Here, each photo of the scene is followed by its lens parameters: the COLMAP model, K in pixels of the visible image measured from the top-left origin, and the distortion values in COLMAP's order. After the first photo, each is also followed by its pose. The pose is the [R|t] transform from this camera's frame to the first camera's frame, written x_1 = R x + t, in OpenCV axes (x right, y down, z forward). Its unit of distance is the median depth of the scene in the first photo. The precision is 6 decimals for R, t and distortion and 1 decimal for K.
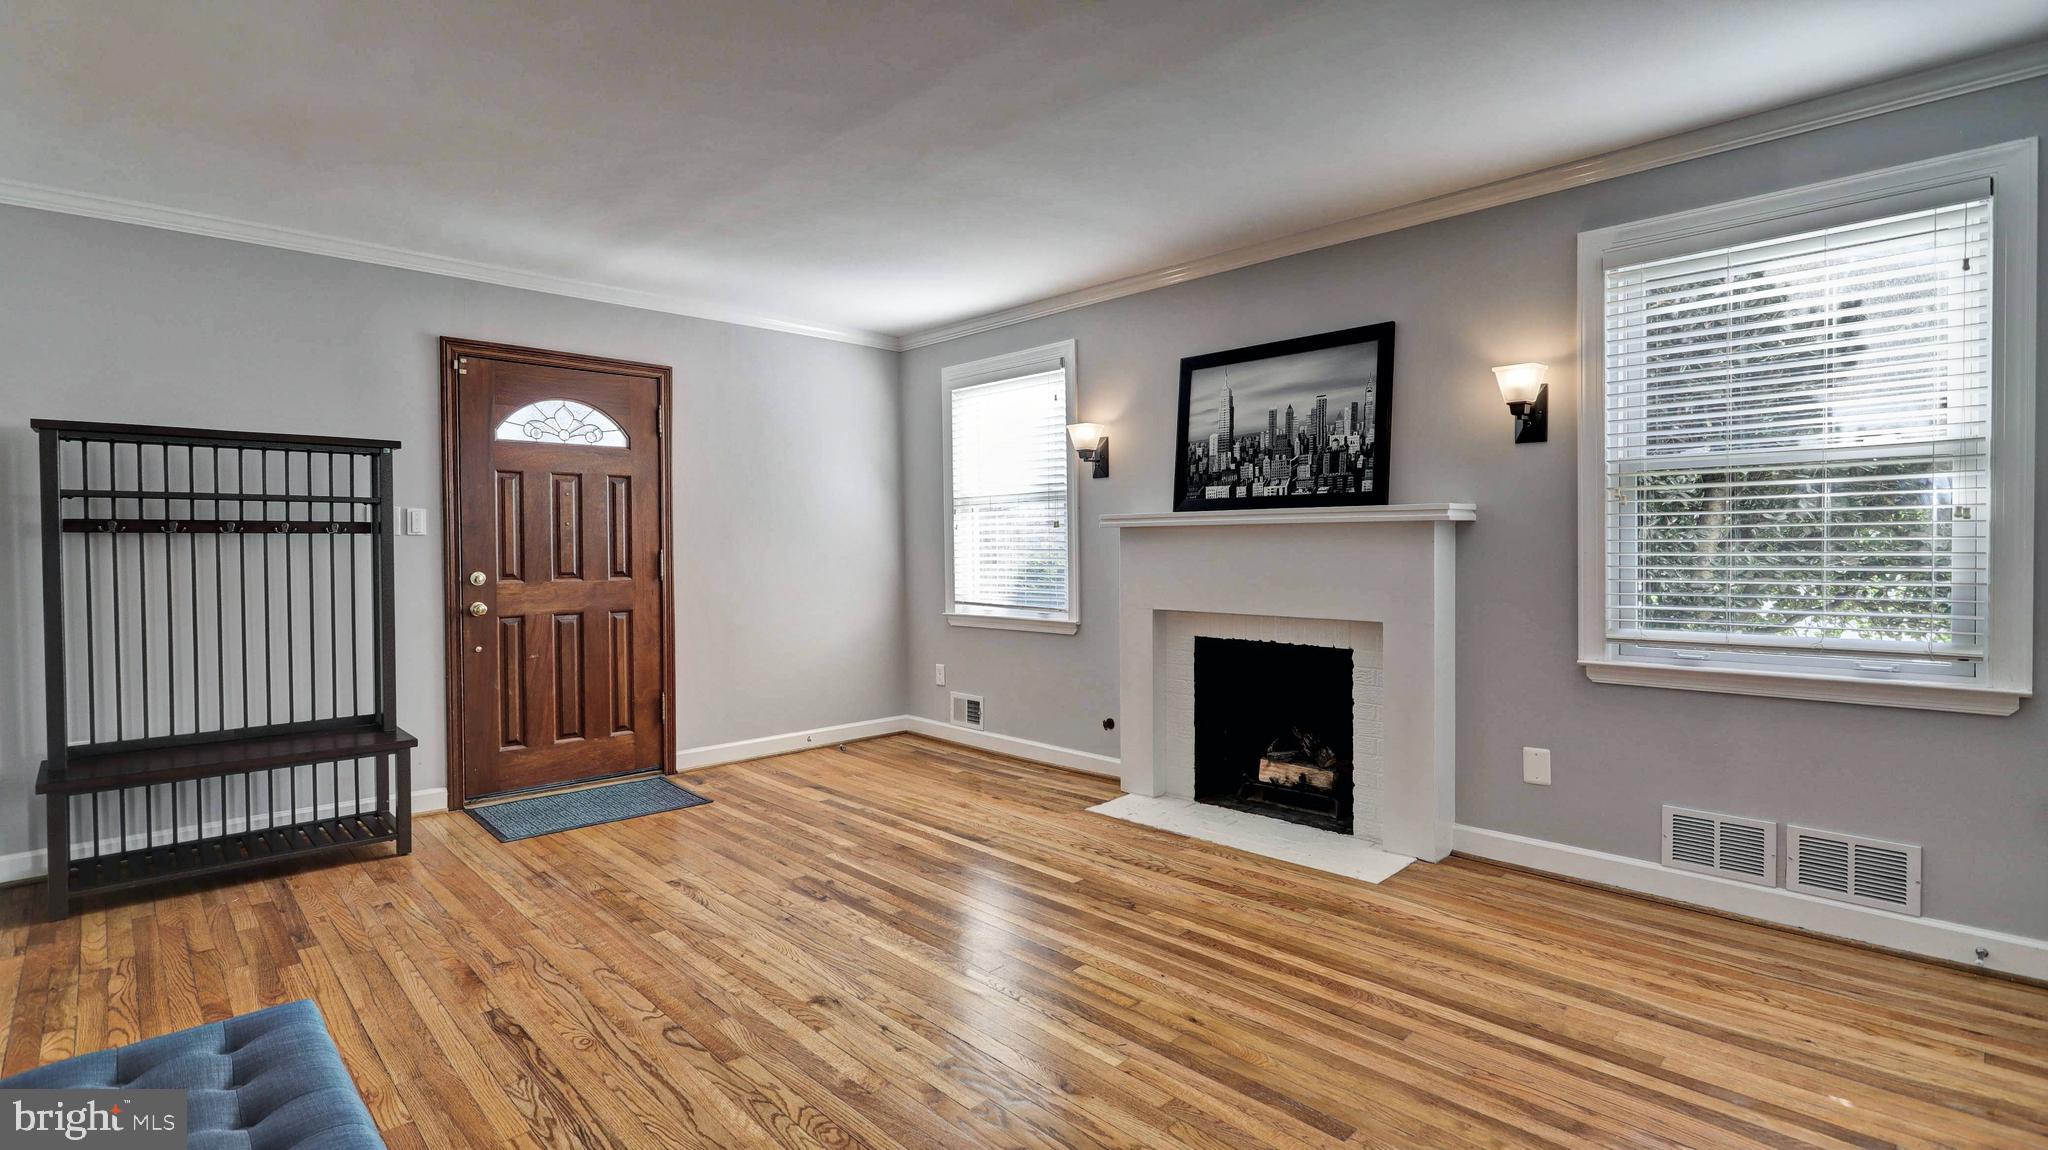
lens RADIAL K [[968.5, 0, 1024.2], [0, 968.5, 564.8], [0, 0, 1]] dist [-0.000439, 0.000156]
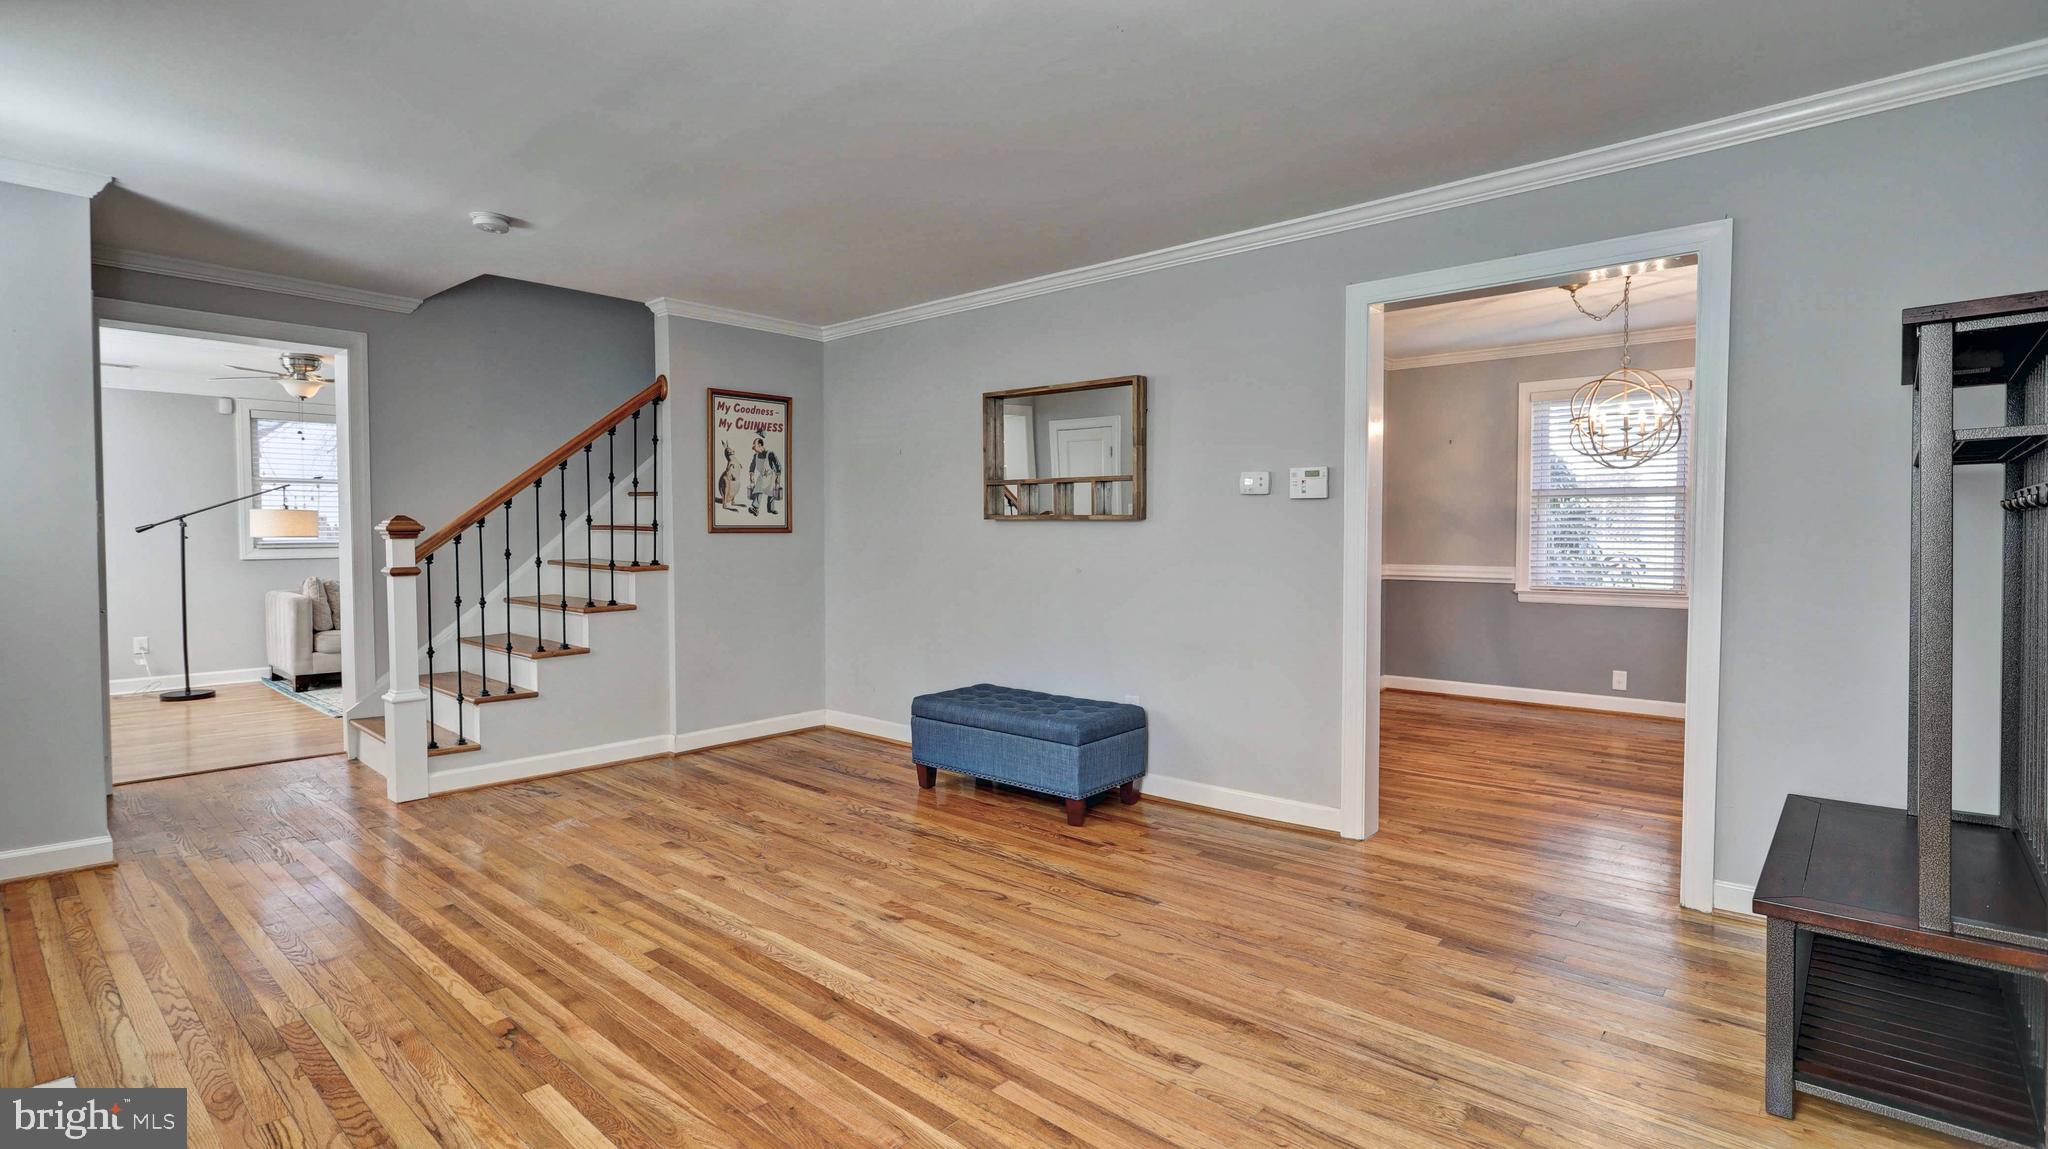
lens RADIAL K [[968.5, 0, 1024.2], [0, 968.5, 560.7], [0, 0, 1]] dist [-0.000439, 0.000156]
pose [[-0.996794, 0.012318, -0.079057, -0.247132], [0.008461, 0.998766, 0.048935, -0.041209], [0.079562, 0.048109, -0.995668, 1.929463]]
